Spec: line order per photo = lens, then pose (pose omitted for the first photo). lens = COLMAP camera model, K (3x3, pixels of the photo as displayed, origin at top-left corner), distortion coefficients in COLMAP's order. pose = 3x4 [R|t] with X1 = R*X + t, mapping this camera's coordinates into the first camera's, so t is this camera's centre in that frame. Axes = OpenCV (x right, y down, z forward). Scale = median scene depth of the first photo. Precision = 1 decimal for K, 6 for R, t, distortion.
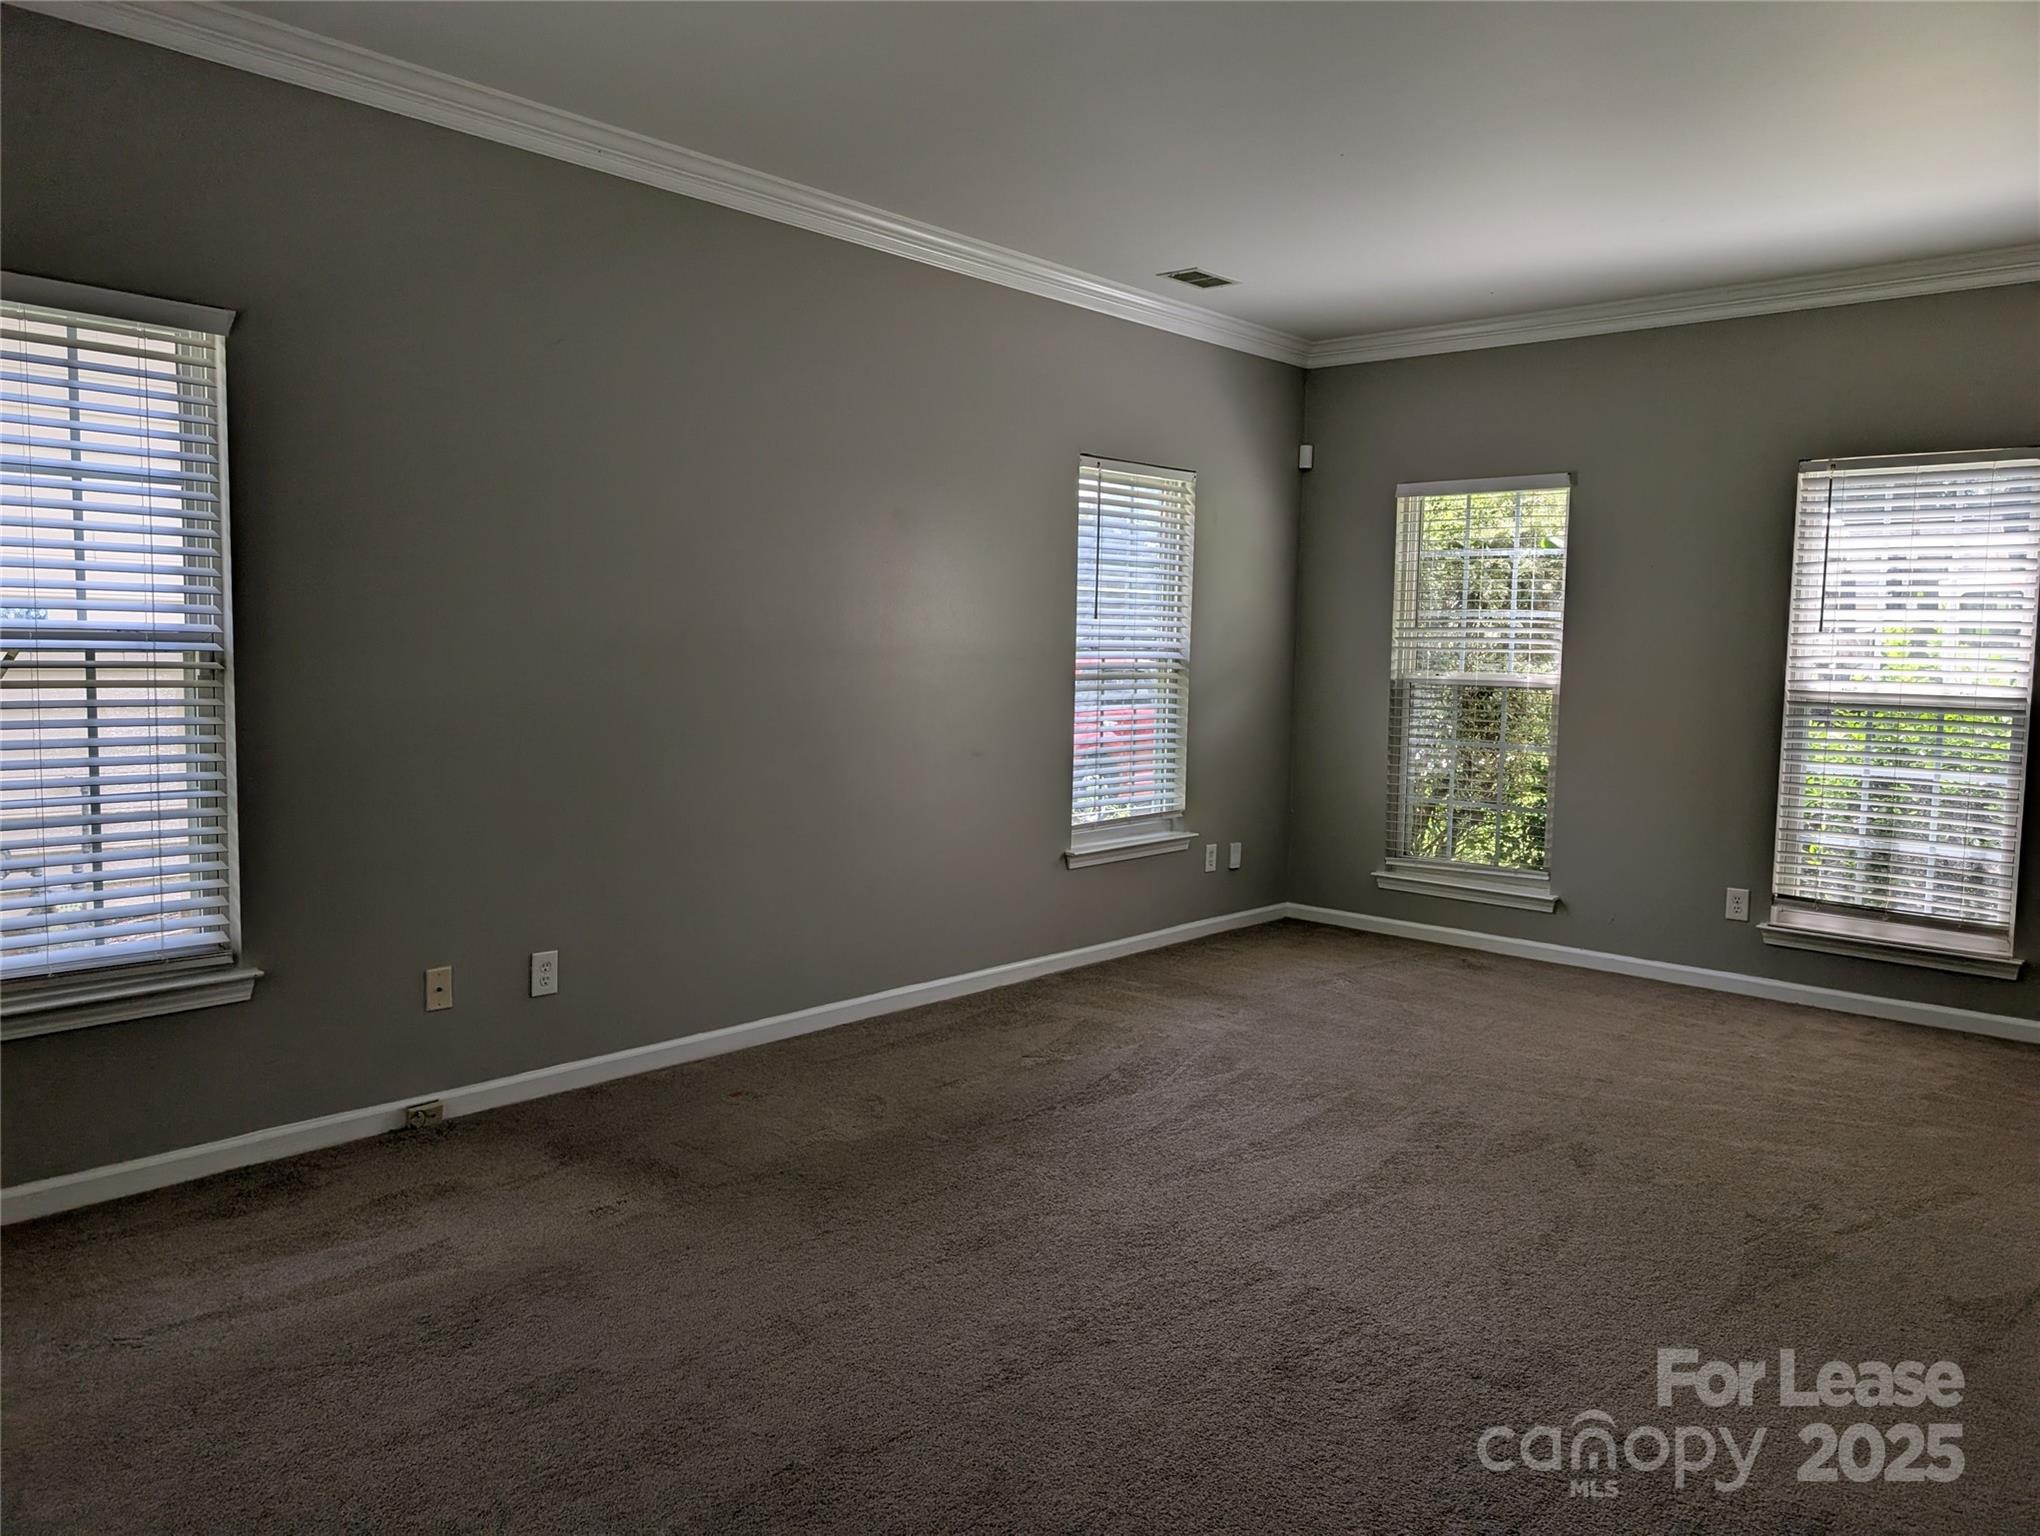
lens RADIAL K [[1451.0, 0, 1018.2], [0, 1451.0, 761.7], [0, 0, 1]] dist [0.070957, -0.093285]
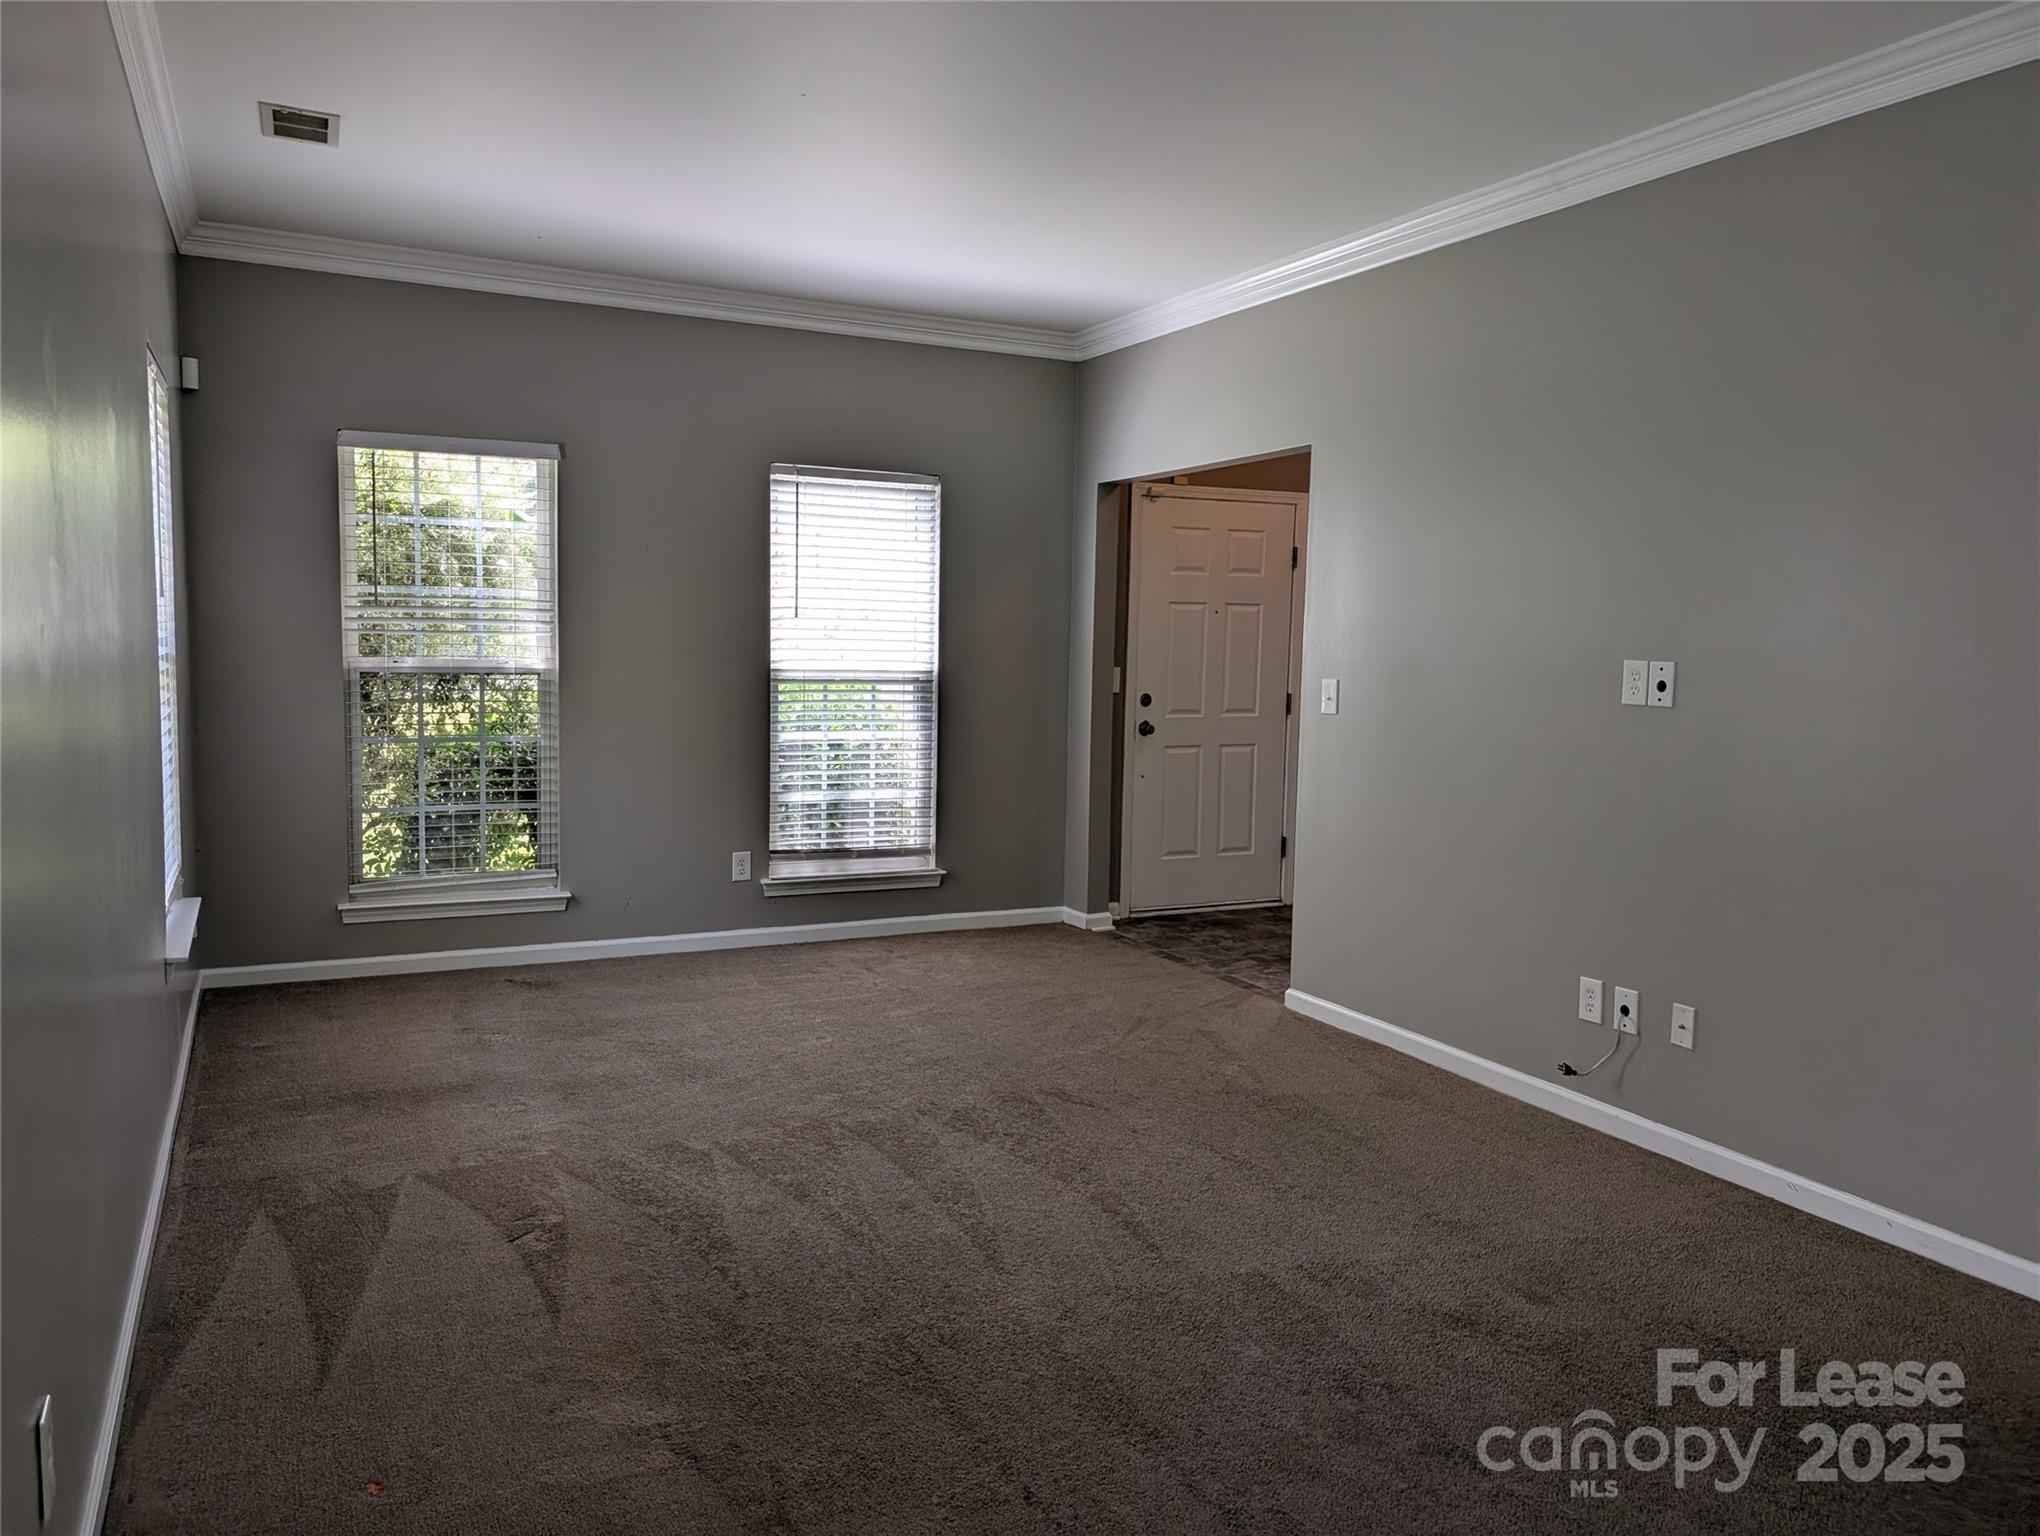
lens RADIAL K [[1451.0, 0, 1018.2], [0, 1451.0, 761.7], [0, 0, 1]] dist [0.070957, -0.093285]
pose [[0.380530, -0.100508, 0.919290, -0.453185], [0.064804, 0.994531, 0.081909, -0.060129], [-0.922495, 0.028404, 0.384962, 0.421218]]
